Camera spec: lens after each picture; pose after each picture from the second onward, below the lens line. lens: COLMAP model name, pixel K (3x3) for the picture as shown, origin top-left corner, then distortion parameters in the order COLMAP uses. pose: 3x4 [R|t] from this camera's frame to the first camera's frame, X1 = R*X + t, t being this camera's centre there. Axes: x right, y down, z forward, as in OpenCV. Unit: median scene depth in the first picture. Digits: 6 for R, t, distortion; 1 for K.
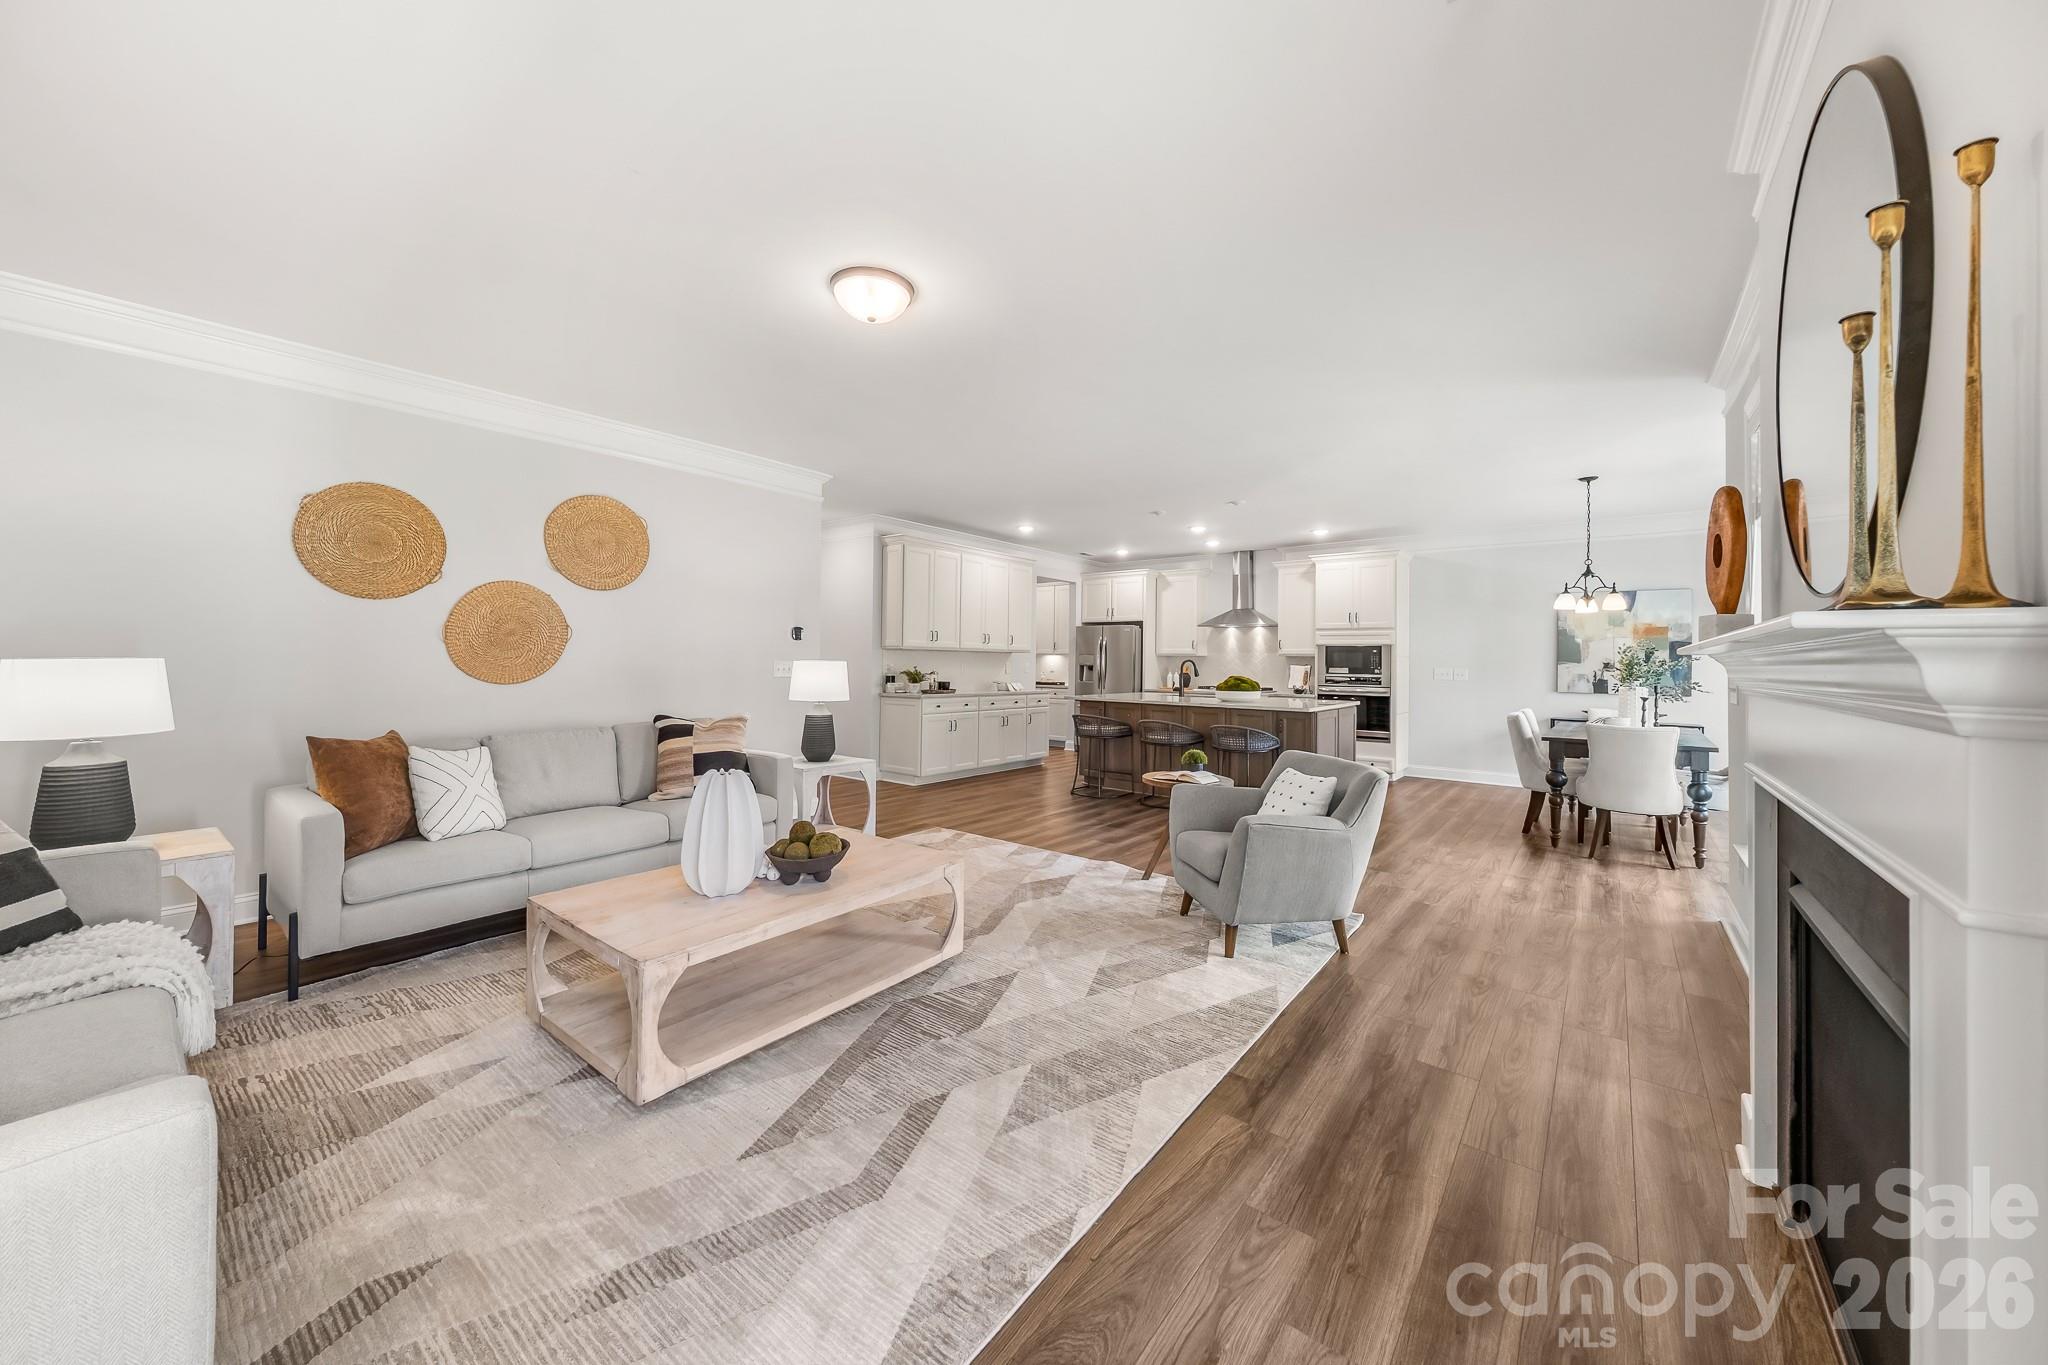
lens RADIAL K [[710.0, 0, 1023.6], [0, 710.0, 658.6], [0, 0, 1]] dist [0.005058, -0.000750]
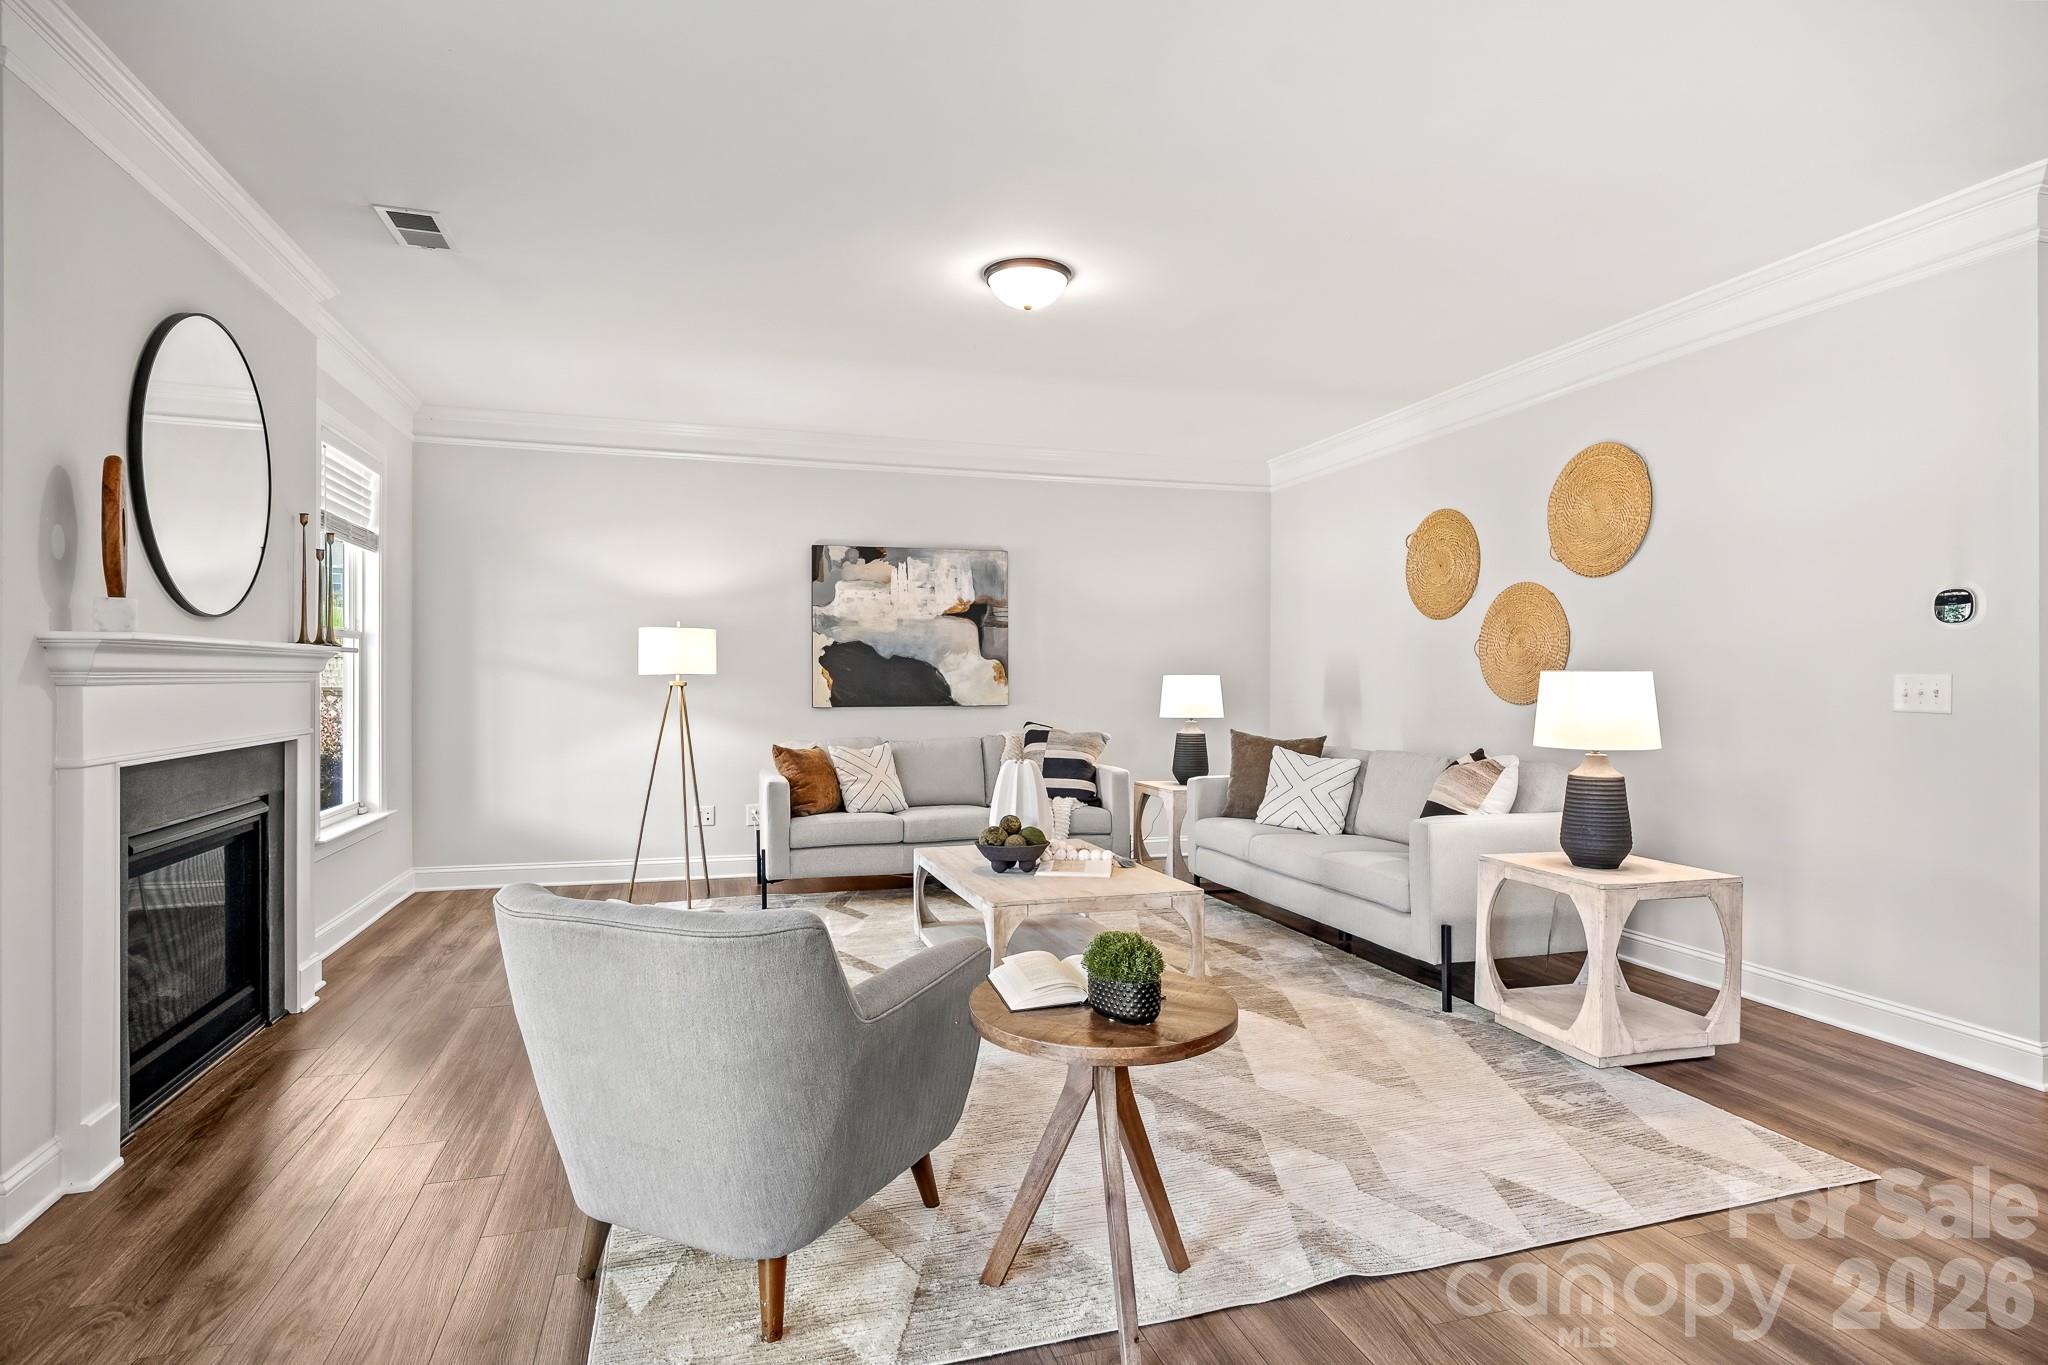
lens RADIAL K [[1058.0, 0, 1015.9], [0, 1058.0, 680.3], [0, 0, 1]] dist [0.005169, -0.001315]
pose [[-0.559331, -0.011021, -0.828871, 0.314859], [-0.001844, 0.999926, -0.012051, 0.009062], [0.828942, -0.005212, -0.559310, 0.604857]]
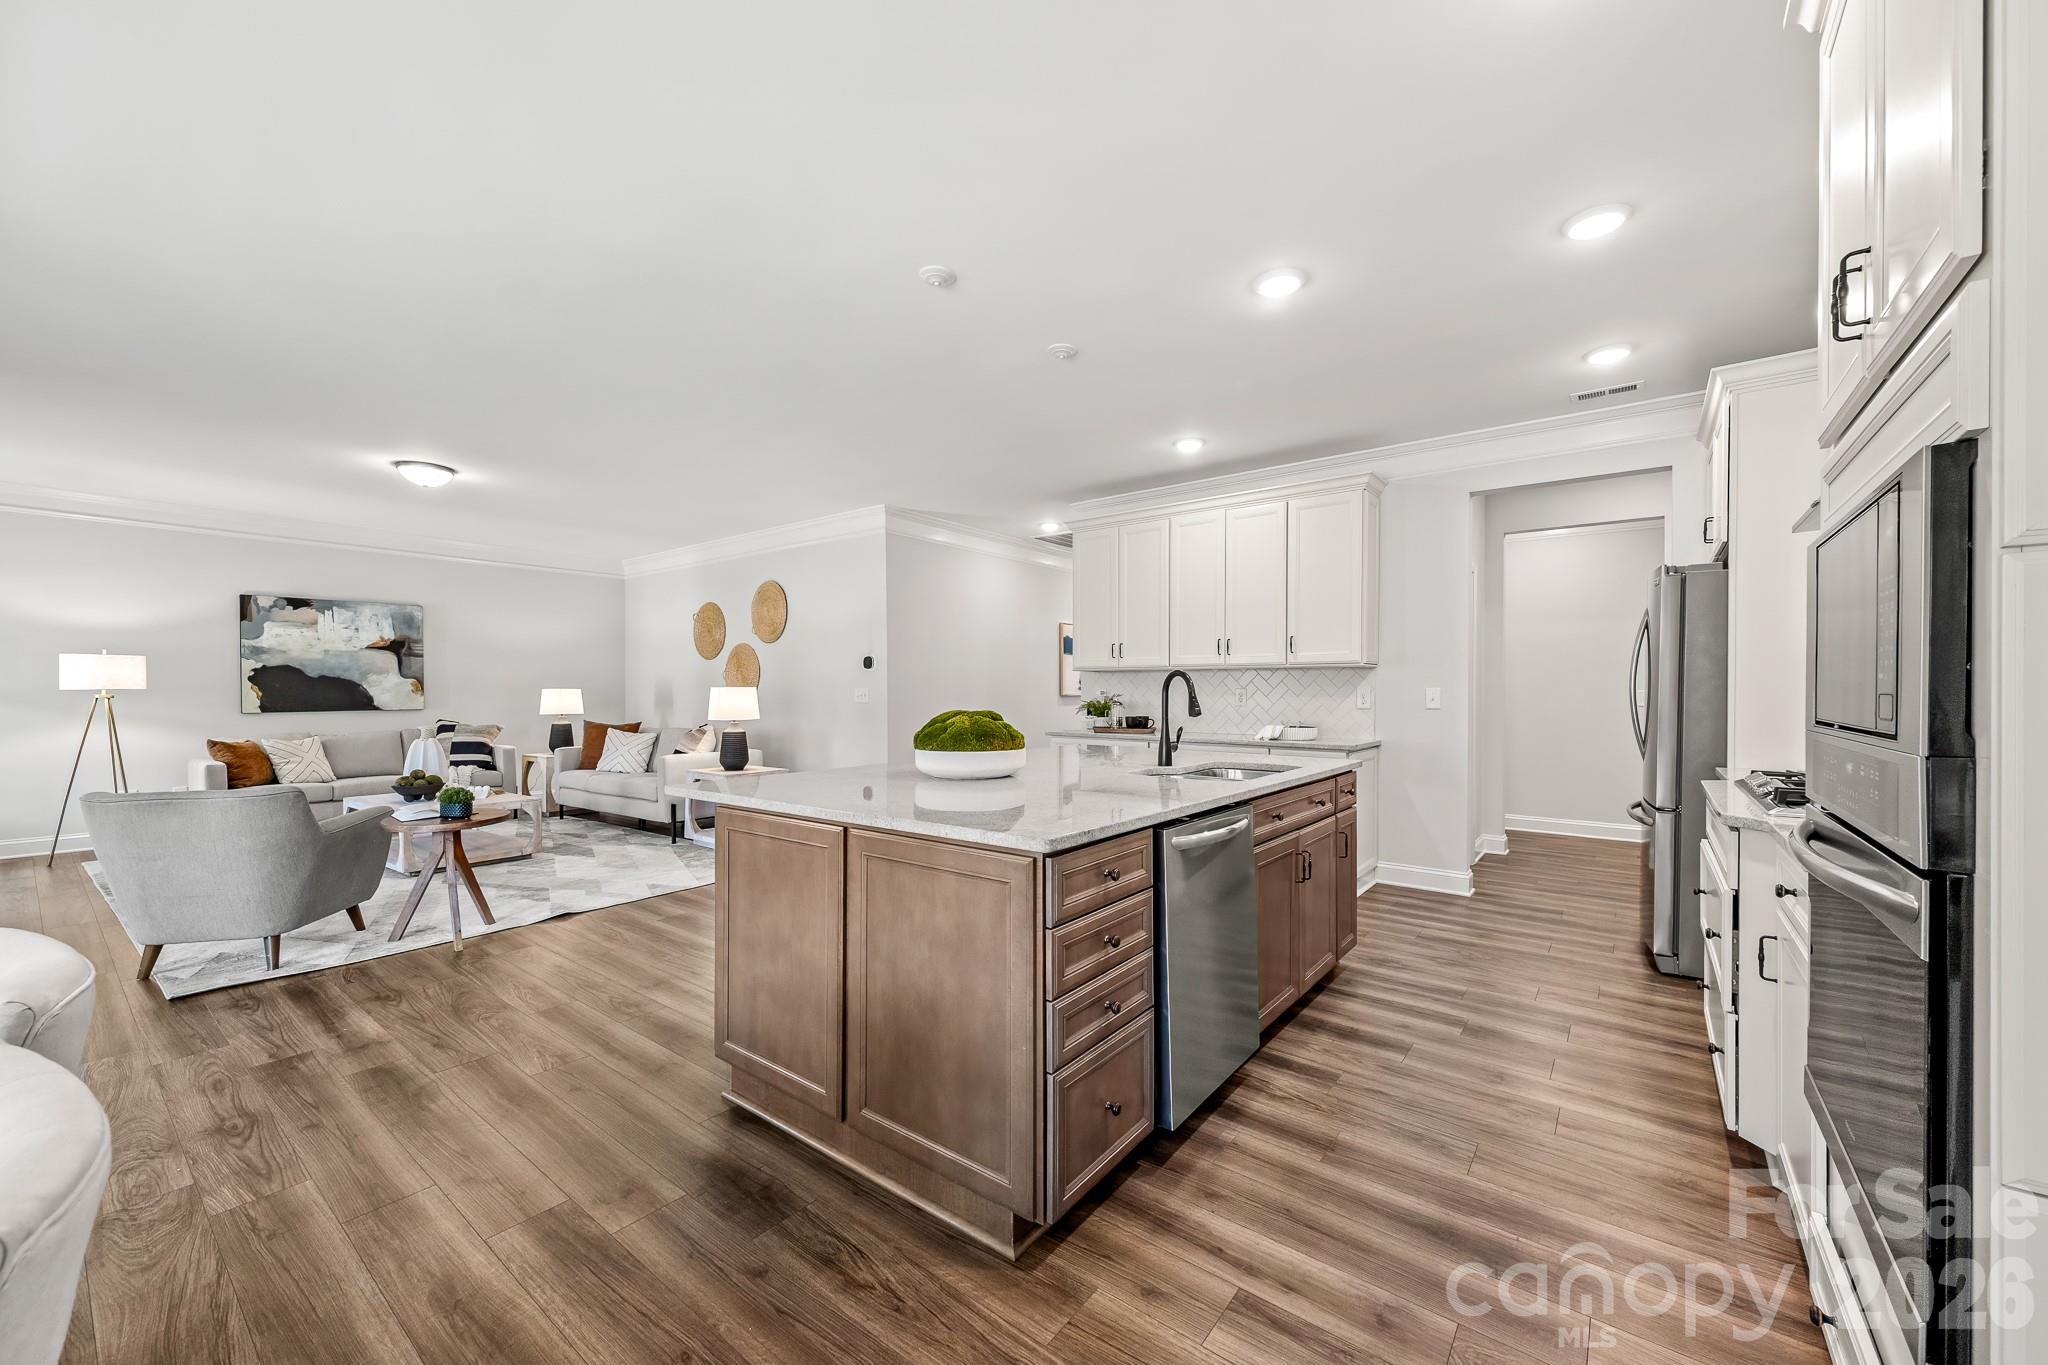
lens RADIAL K [[782.7, 0, 1028.0], [0, 782.7, 693.1], [0, 0, 1]] dist [0.012141, -0.002734]
pose [[0.034751, -0.007485, -0.999368, 0.577860], [0.010275, 0.999922, -0.007132, 0.013548], [0.999343, -0.010021, 0.034825, 0.811006]]
